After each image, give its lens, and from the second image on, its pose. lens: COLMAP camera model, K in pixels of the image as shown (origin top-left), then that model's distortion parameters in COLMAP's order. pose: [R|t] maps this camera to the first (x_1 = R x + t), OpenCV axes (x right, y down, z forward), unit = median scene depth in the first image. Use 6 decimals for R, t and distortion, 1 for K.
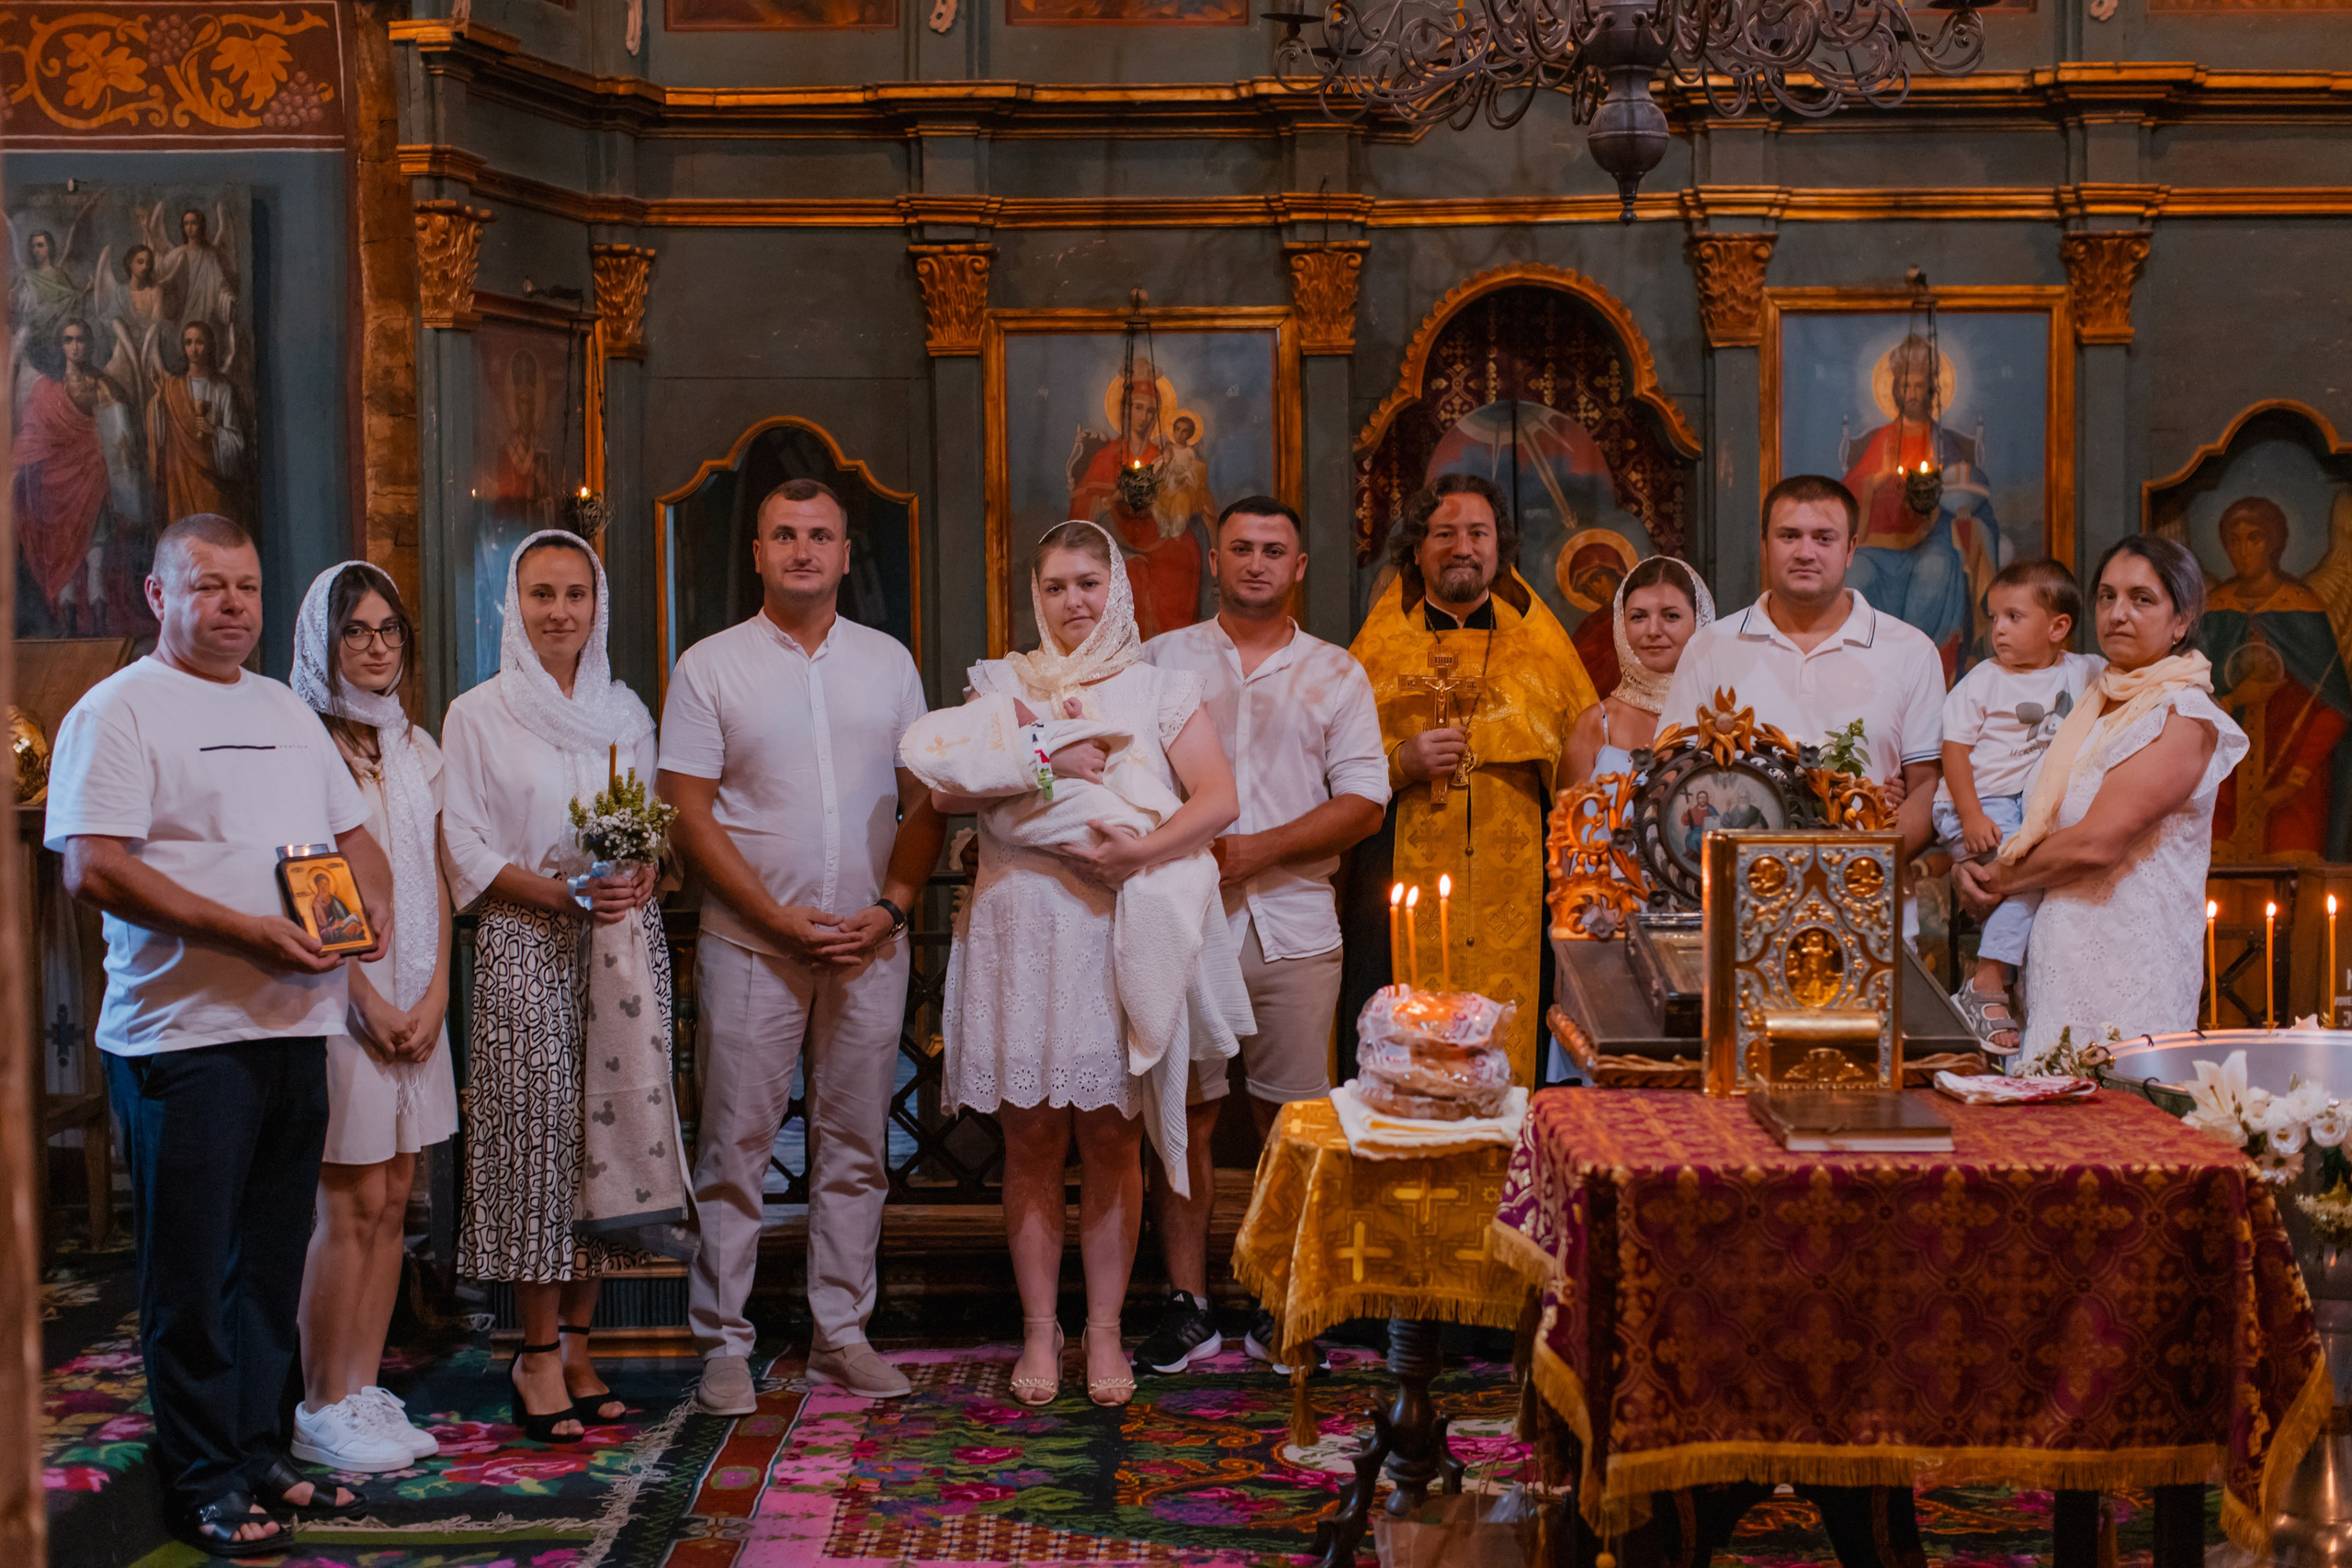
lens RADIAL K [[3436.9, 0, 1166.1], [0, 3436.9, 763.6], [0, 0, 1]] dist [0.010106, 0.000000]
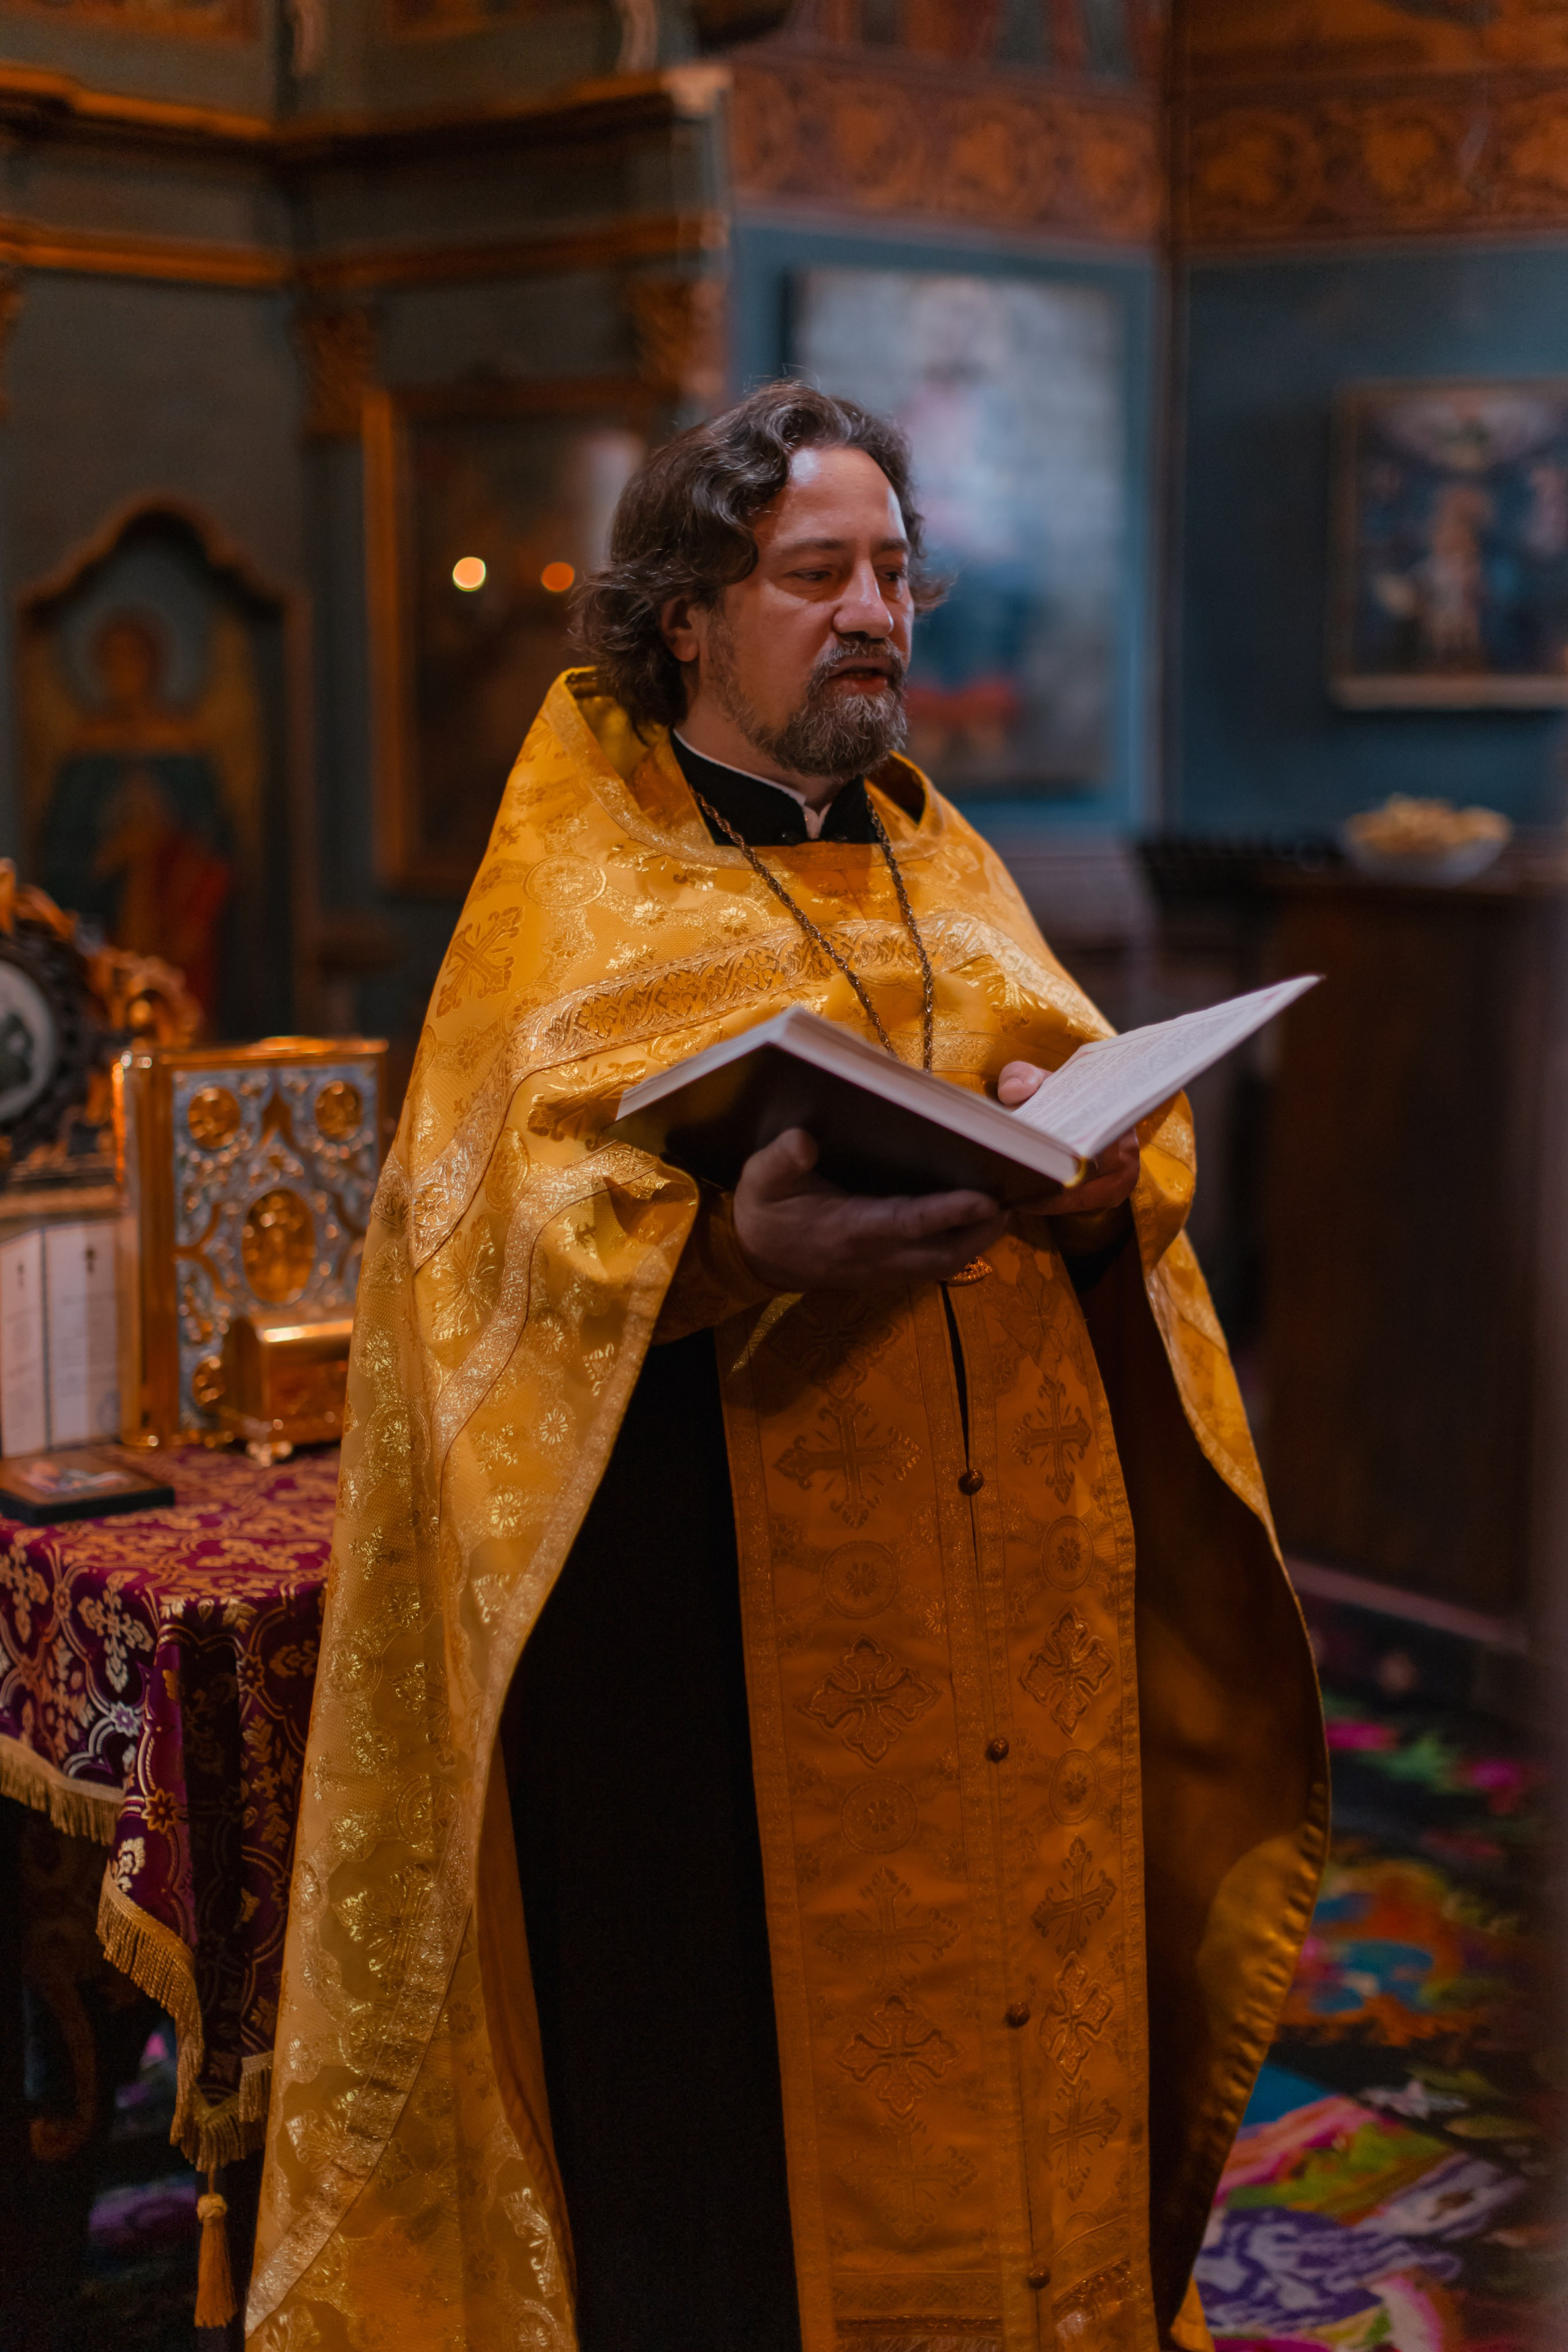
lens RADIAL K [[3437.3, 0, 790.6], [0, 3437.3, 1179.9], [0, 0, 1]] dist [0.010106, 0.000000]
pose [[0.790606, -0.071144, 0.608179, -0.084406], [0.026095, 0.996240, 0.082616, -0.004429], [-0.611769, -0.049446, 0.789489, 0.228293]]
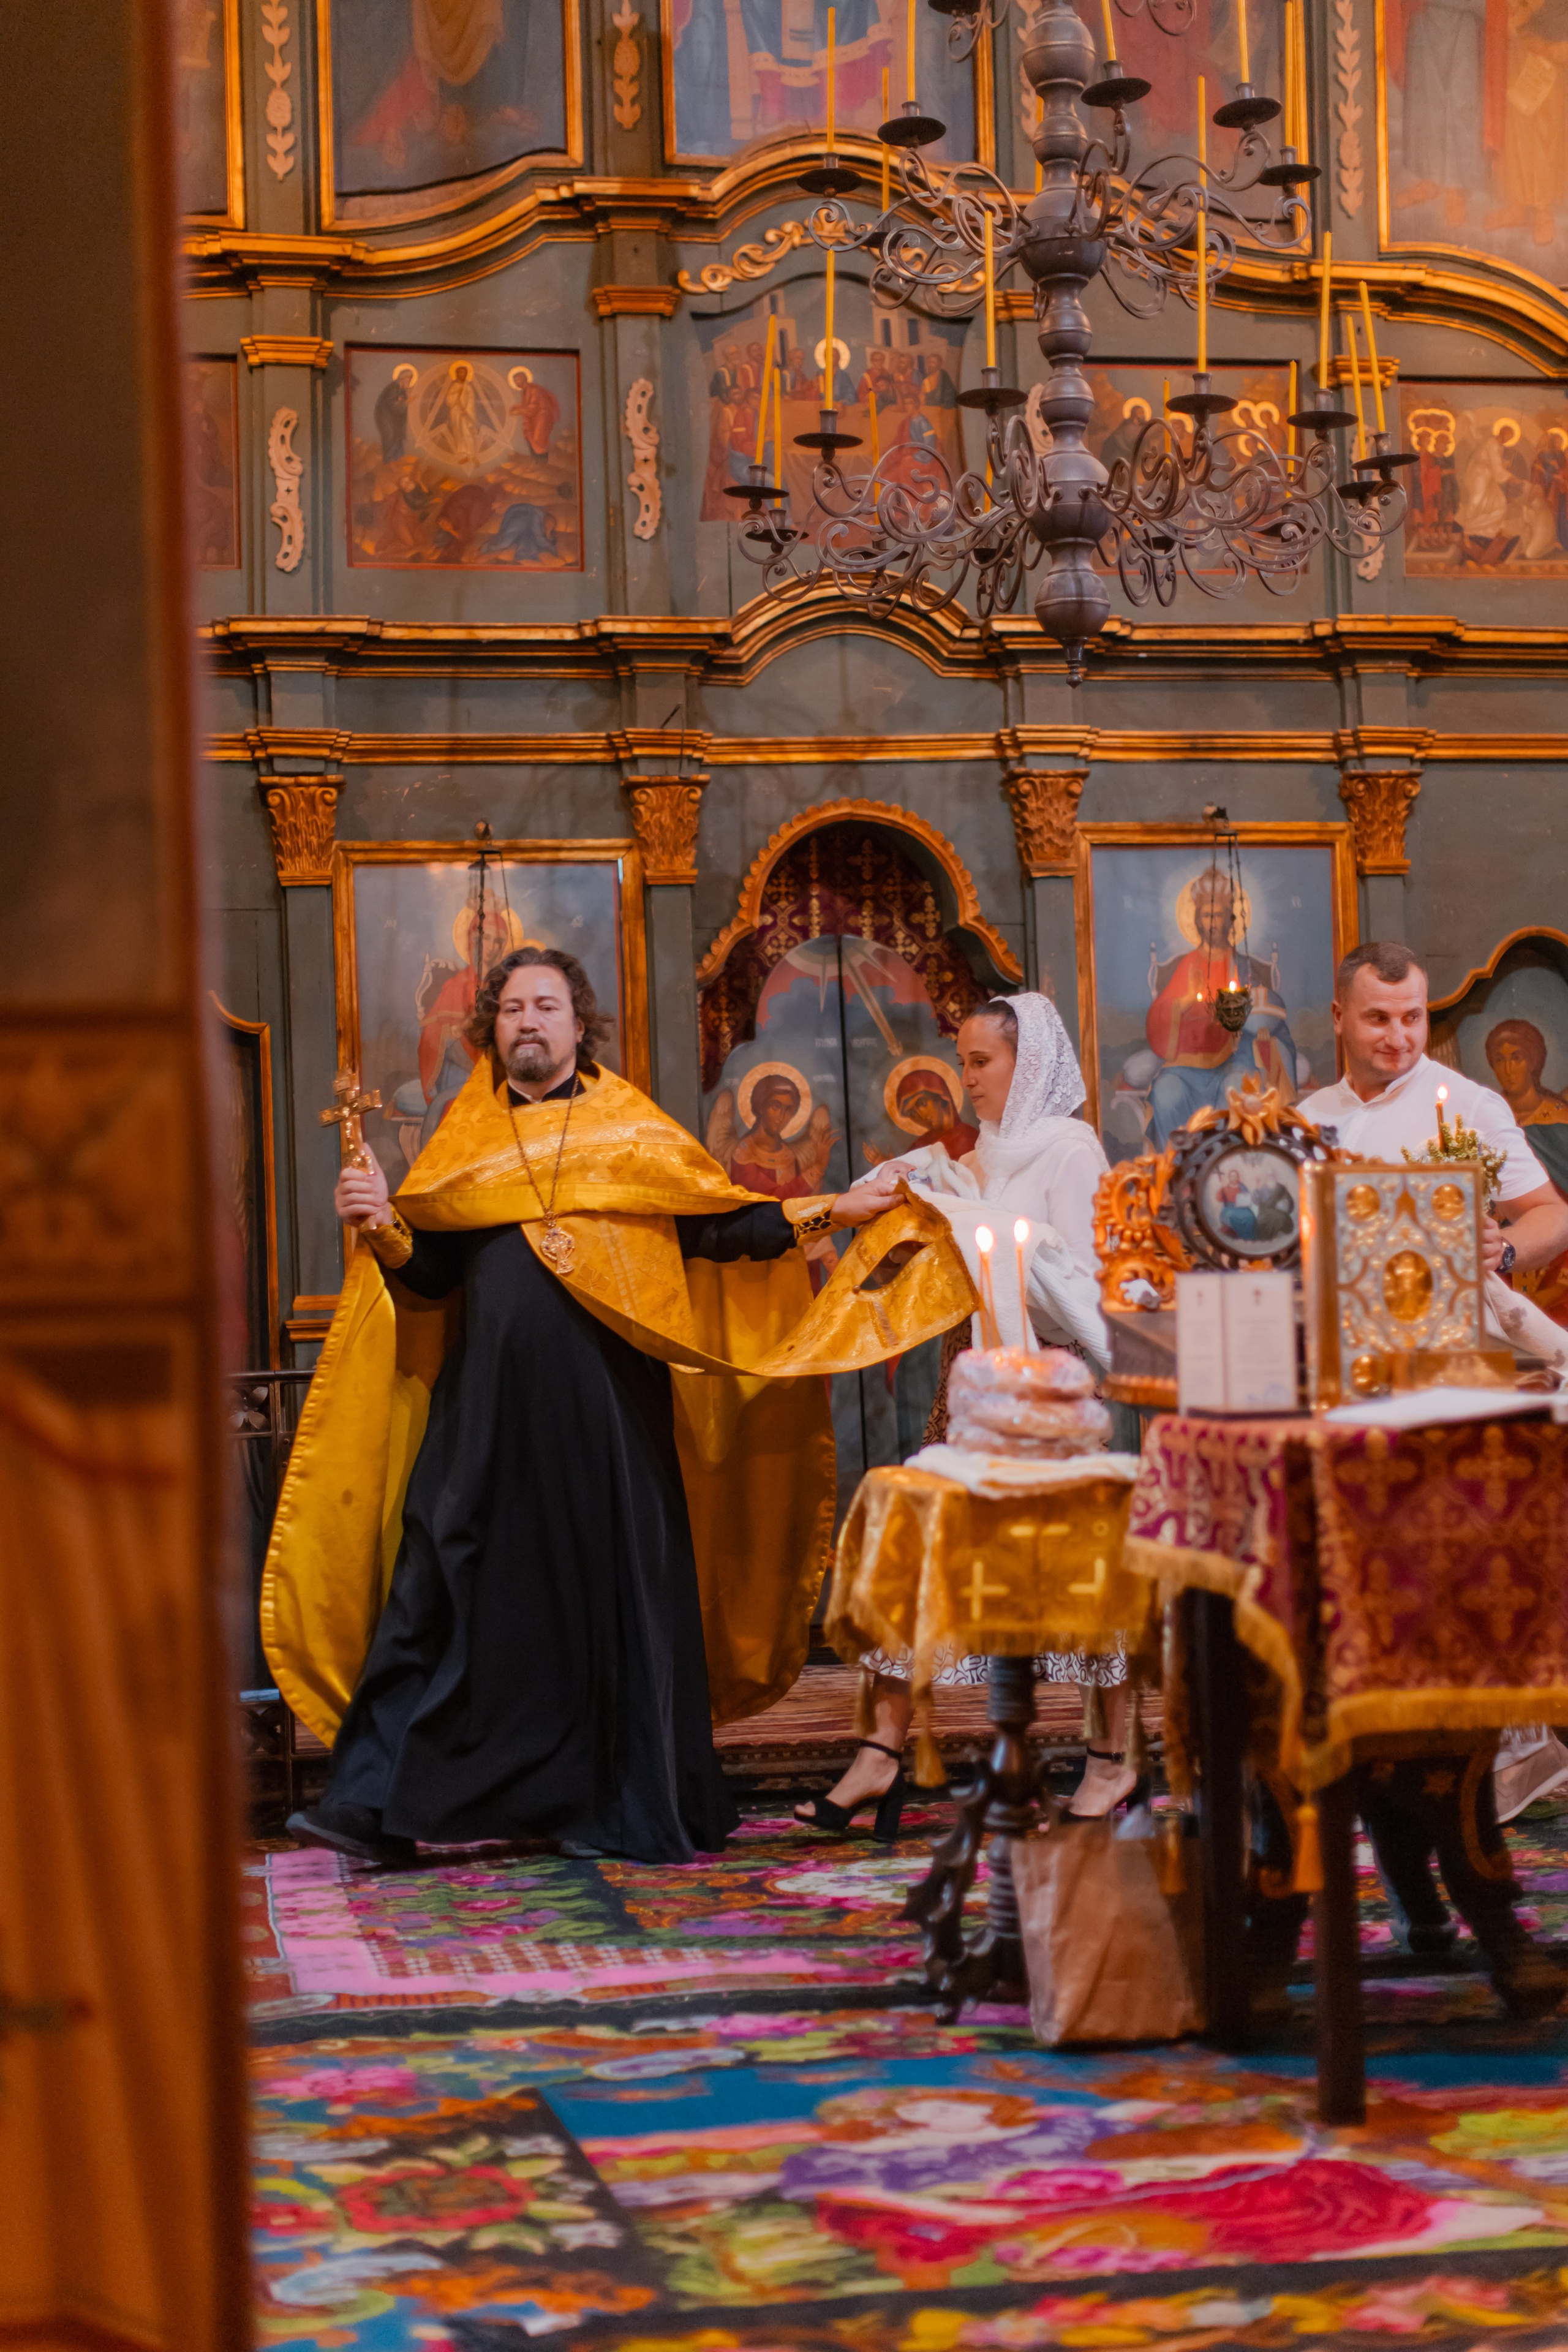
lens RADIAL K [[3437.3, 0, 800.3], [0, 3437.3, 1195.2], [0, 0, 1]] dist [0.010106, 0.000000]
pose [[0.980945, -0.016974, 0.193540, -0.117235], [0.035213, 0.995210, -0.091193, 0.069942], [-0.191065, 0.096271, 0.976845, -0.007055]]
